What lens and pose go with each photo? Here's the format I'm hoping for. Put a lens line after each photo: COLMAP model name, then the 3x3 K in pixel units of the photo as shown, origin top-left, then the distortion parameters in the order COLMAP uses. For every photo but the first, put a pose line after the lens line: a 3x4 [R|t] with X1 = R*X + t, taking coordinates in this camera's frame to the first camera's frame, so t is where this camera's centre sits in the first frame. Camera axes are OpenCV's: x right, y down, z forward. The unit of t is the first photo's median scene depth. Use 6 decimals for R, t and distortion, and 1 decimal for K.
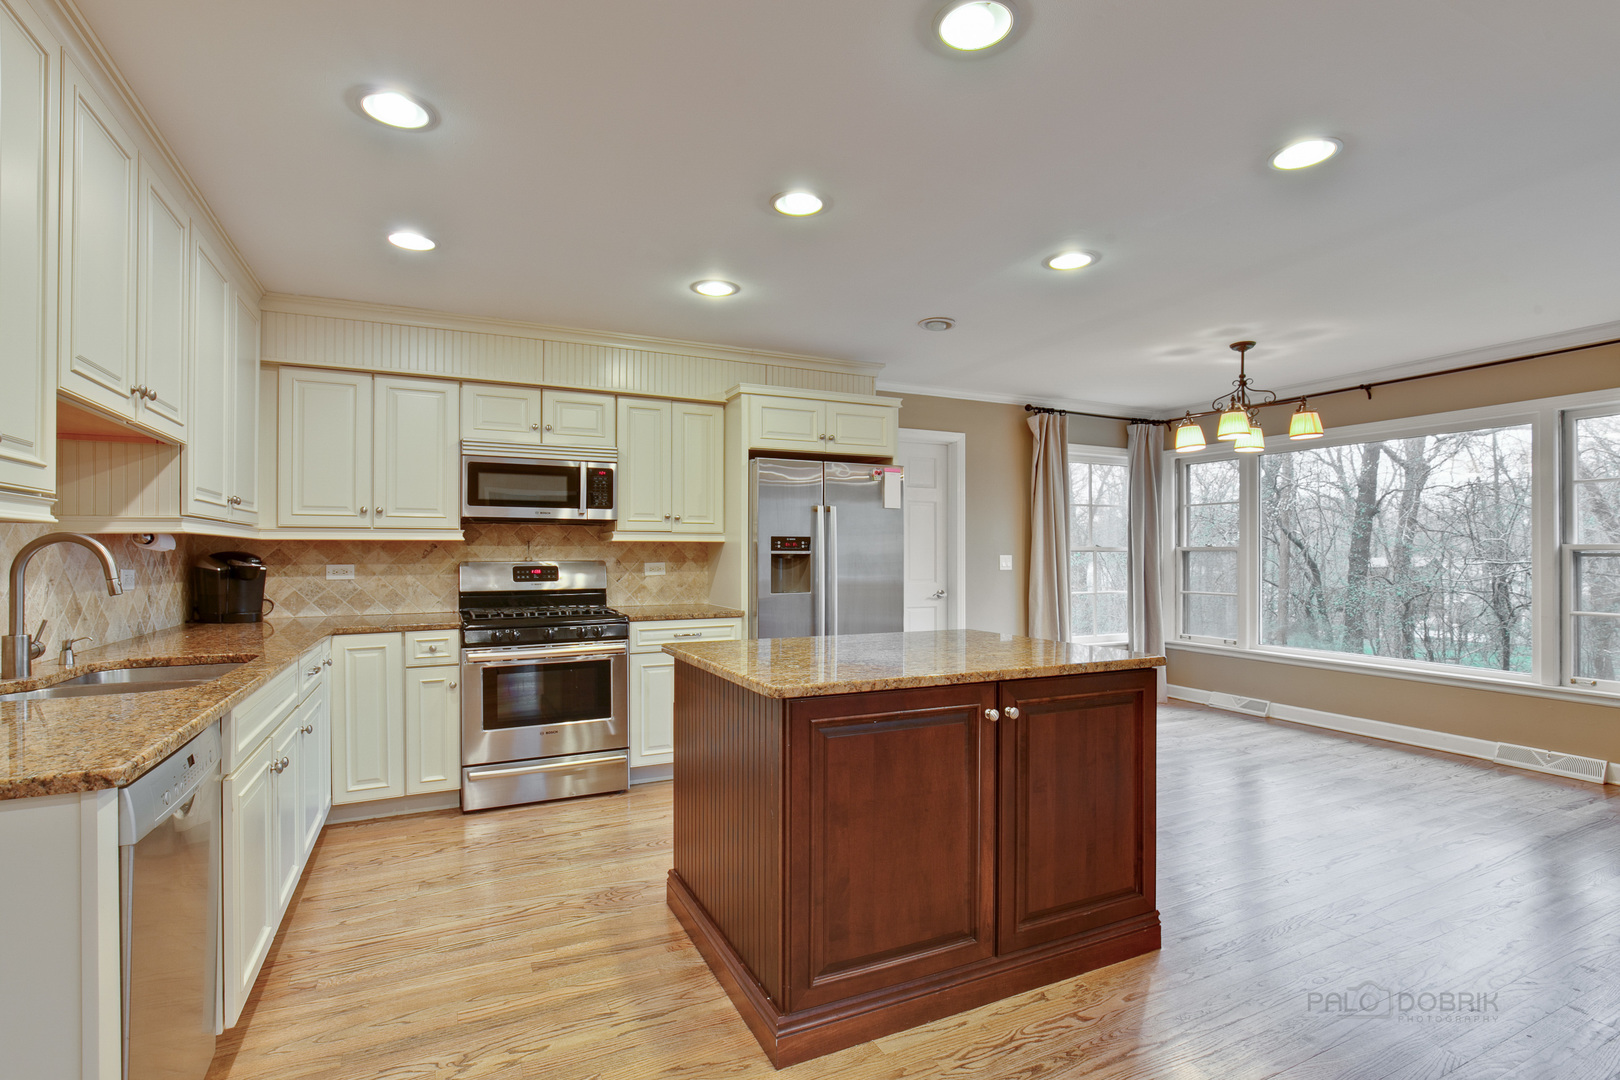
lens RADIAL K [[754.3, 0, 796.9], [0, 754.3, 545.6], [0, 0, 1]] dist [-0.020543, 0.006252]
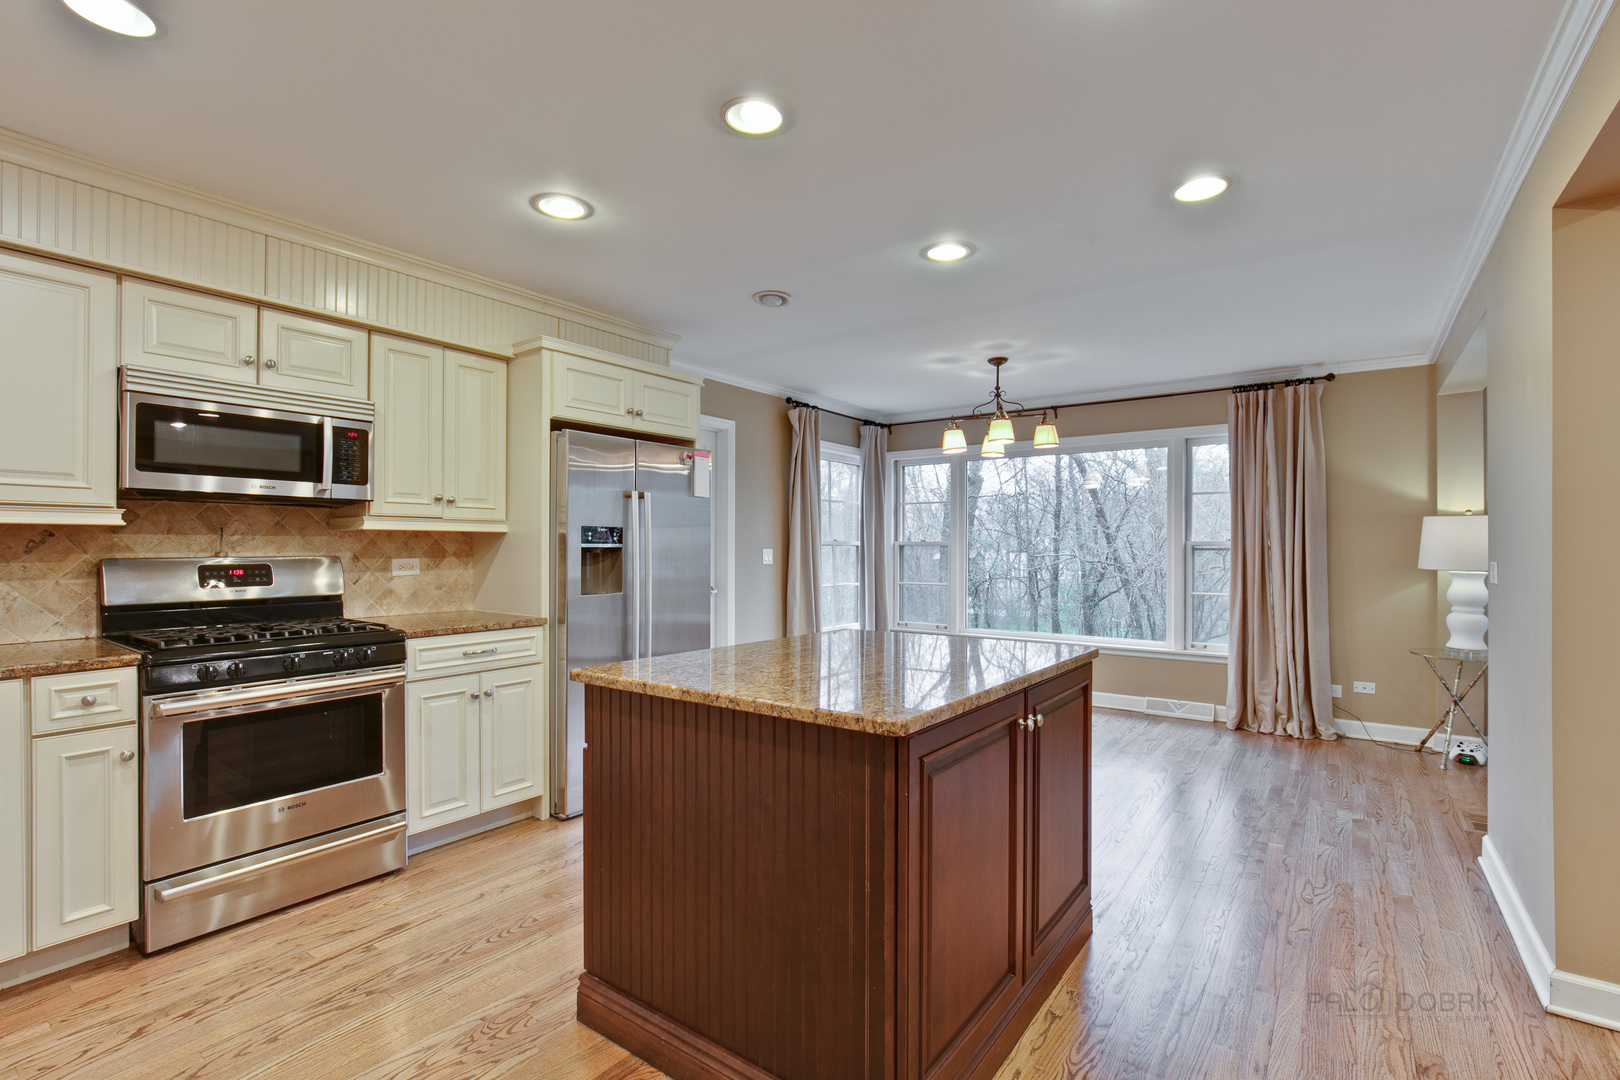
lens RADIAL K [[754.3, 0, 784.9], [0, 754.3, 540.5], [0, 0, 1]] dist [-0.020543, 0.006252]
pose [[0.887179, 0.006481, 0.461381, -0.220658], [-0.007945, 0.999968, 0.001230, 0.000671], [-0.461358, -0.004757, 0.887201, 0.167643]]
